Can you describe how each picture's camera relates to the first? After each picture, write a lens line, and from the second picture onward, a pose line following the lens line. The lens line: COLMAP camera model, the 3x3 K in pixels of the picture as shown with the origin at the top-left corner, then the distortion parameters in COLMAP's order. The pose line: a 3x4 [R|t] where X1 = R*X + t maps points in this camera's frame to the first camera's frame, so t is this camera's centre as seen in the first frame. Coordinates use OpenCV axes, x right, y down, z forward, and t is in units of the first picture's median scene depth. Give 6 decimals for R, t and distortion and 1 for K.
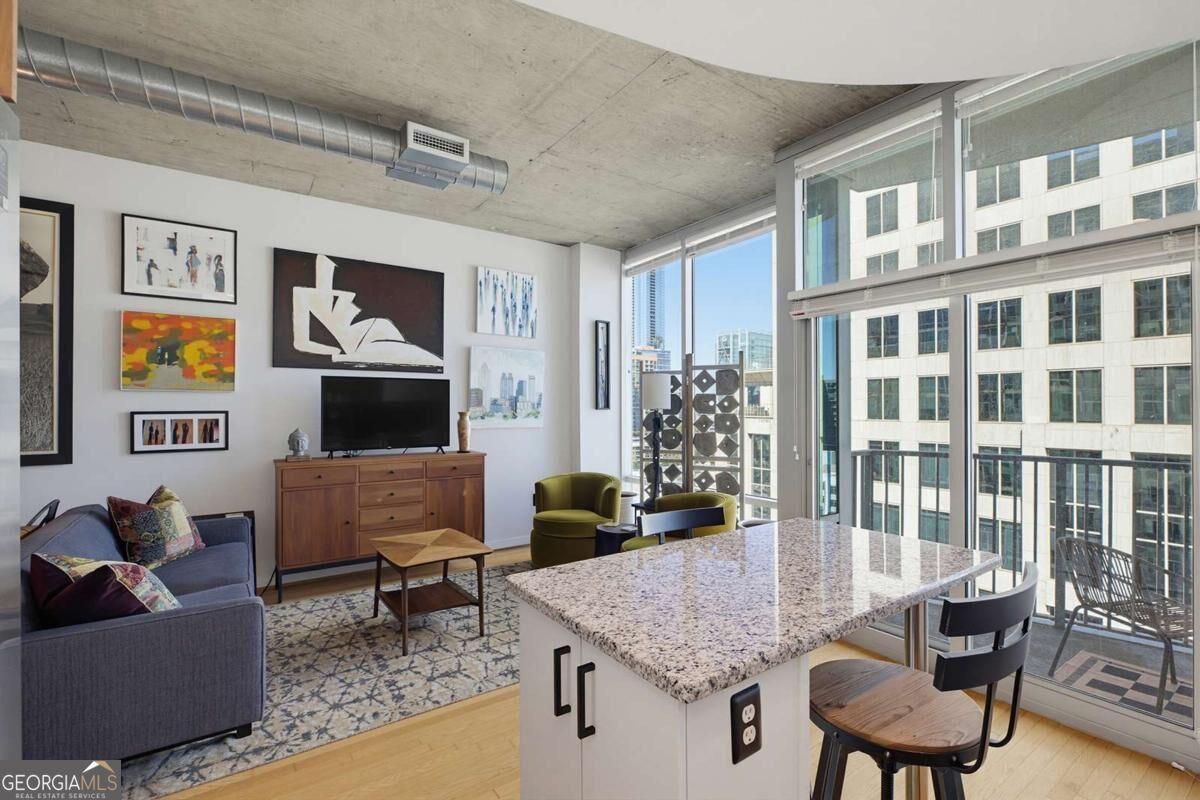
lens RADIAL K [[540.2, 0, 601.2], [0, 540.2, 404.3], [0, 0, 1]] dist [0.000887, -0.001982]
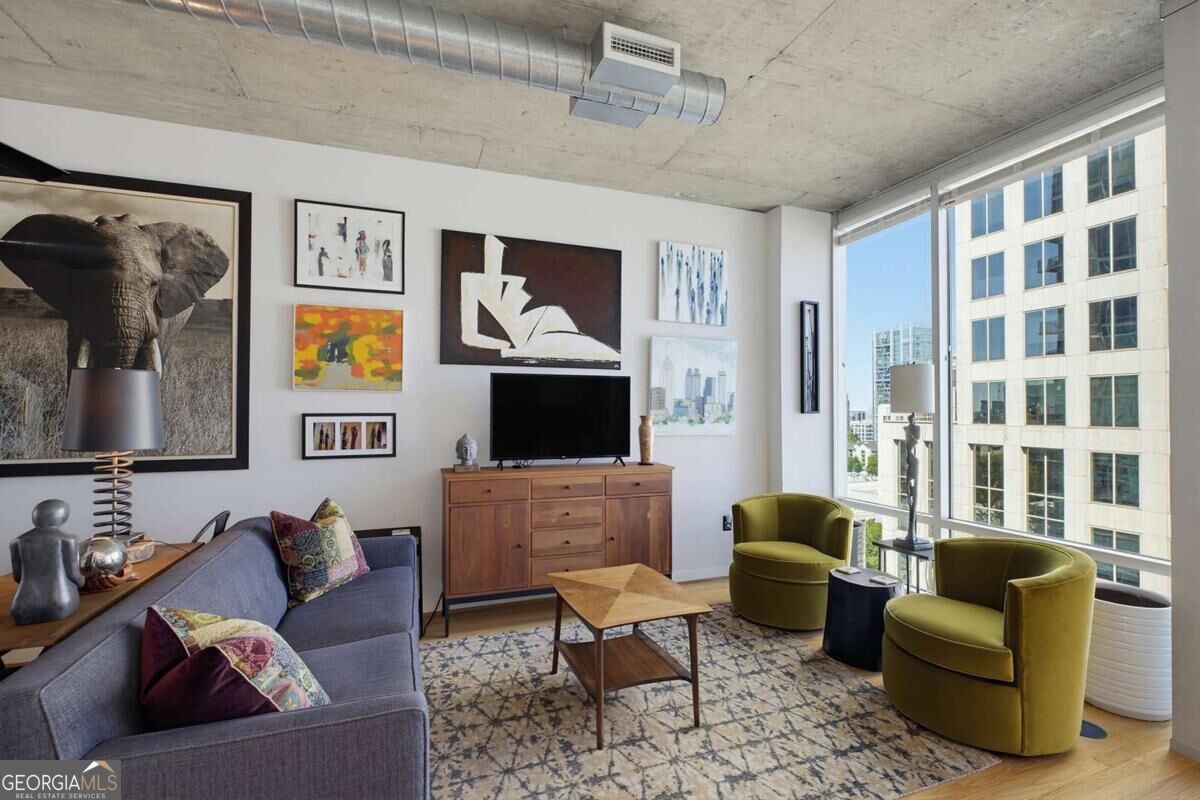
lens RADIAL K [[540.2, 0, 599.7], [0, 540.2, 404.0], [0, 0, 1]] dist [0.000887, -0.001982]
pose [[0.966636, -0.000300, -0.256155, -0.138290], [-0.001270, 0.999981, -0.005964, 0.001933], [0.256152, 0.006090, 0.966617, 0.227207]]
